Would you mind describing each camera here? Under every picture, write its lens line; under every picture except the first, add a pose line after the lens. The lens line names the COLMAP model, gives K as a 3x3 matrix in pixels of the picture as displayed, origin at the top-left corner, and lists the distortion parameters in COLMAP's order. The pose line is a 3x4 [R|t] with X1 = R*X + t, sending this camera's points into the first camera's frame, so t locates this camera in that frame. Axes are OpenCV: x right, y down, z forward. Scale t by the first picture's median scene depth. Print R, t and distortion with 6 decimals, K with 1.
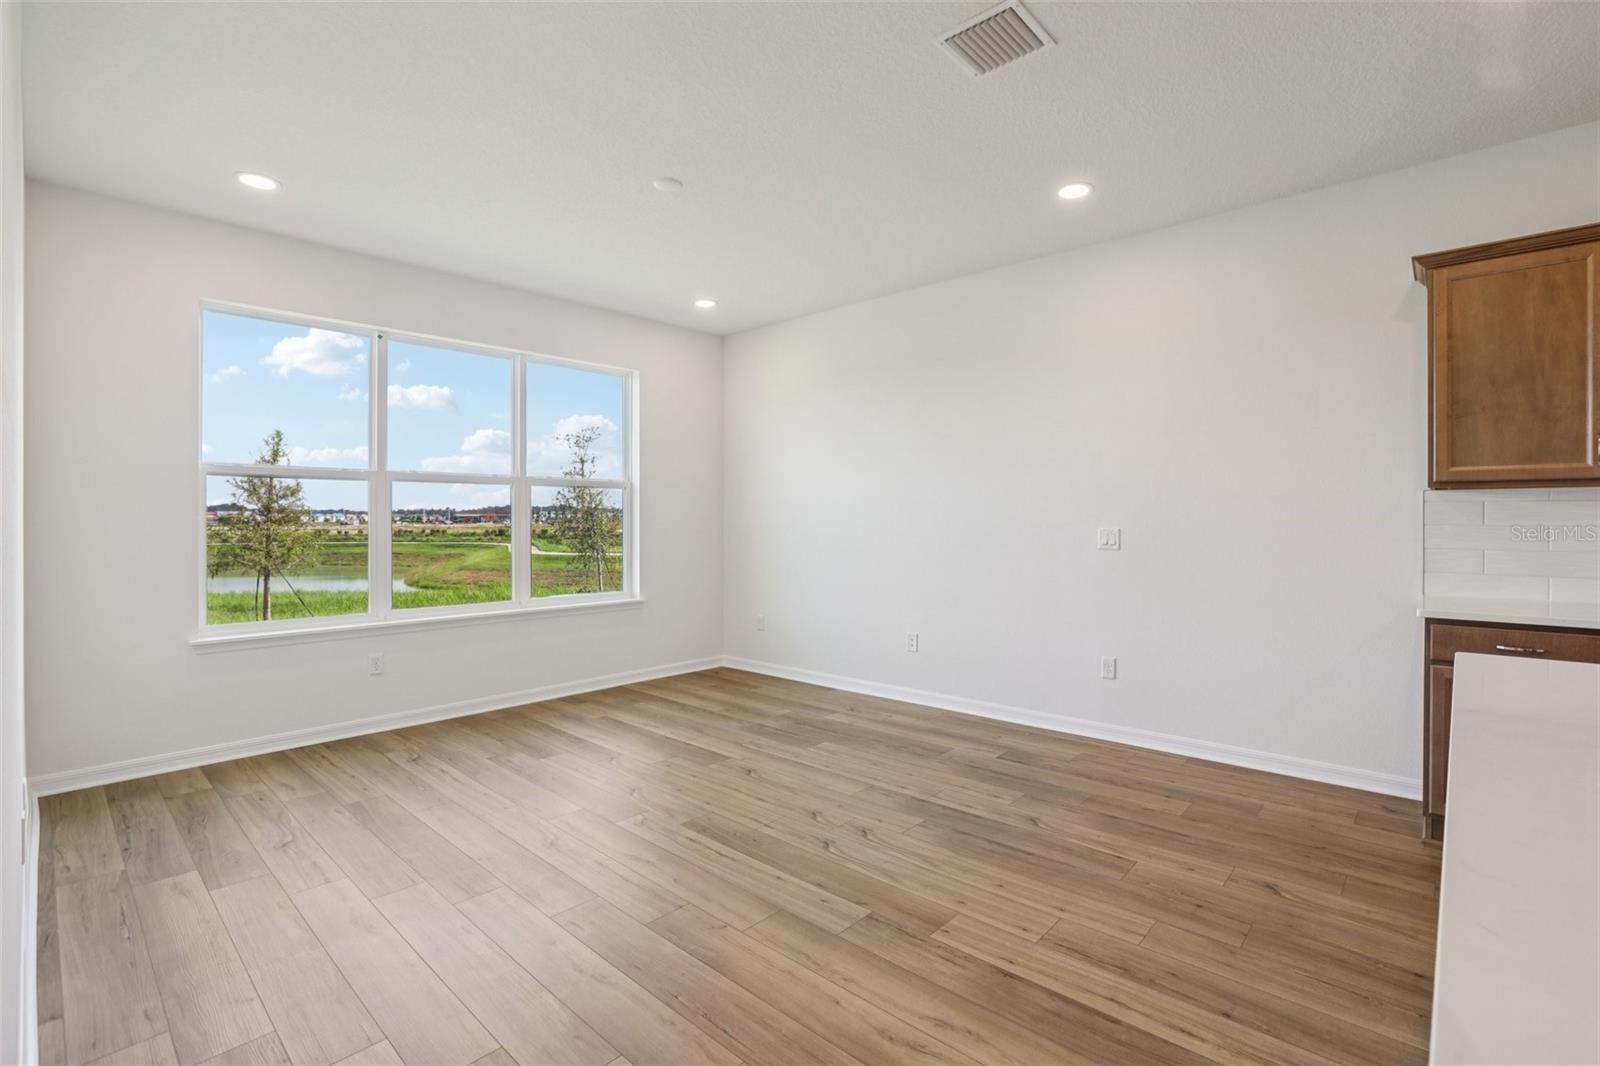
lens RADIAL K [[719.6, 0, 771.3], [0, 719.6, 527.7], [0, 0, 1]] dist [-0.005841, 0.001253]
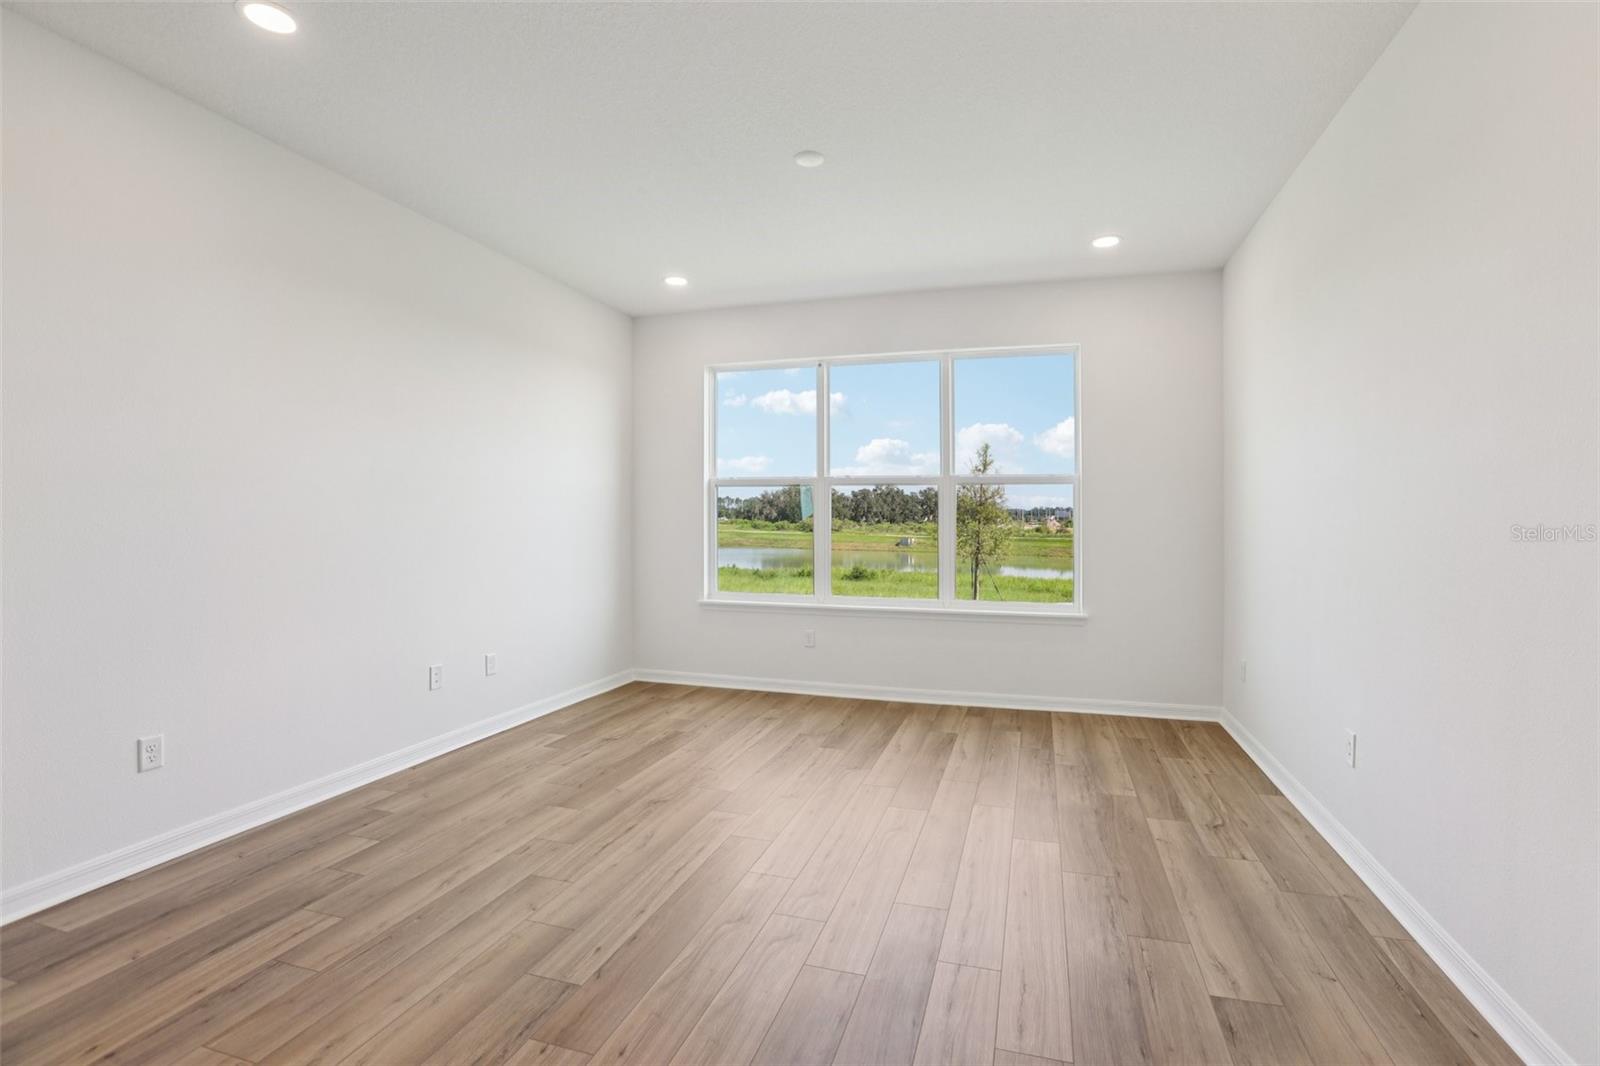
lens RADIAL K [[719.6, 0, 834.4], [0, 719.6, 510.4], [0, 0, 1]] dist [-0.005841, 0.001253]
pose [[0.458112, -0.013164, -0.888797, 0.619636], [-0.007079, 0.999805, -0.018458, -0.005035], [0.888866, 0.014748, 0.457929, 0.522984]]
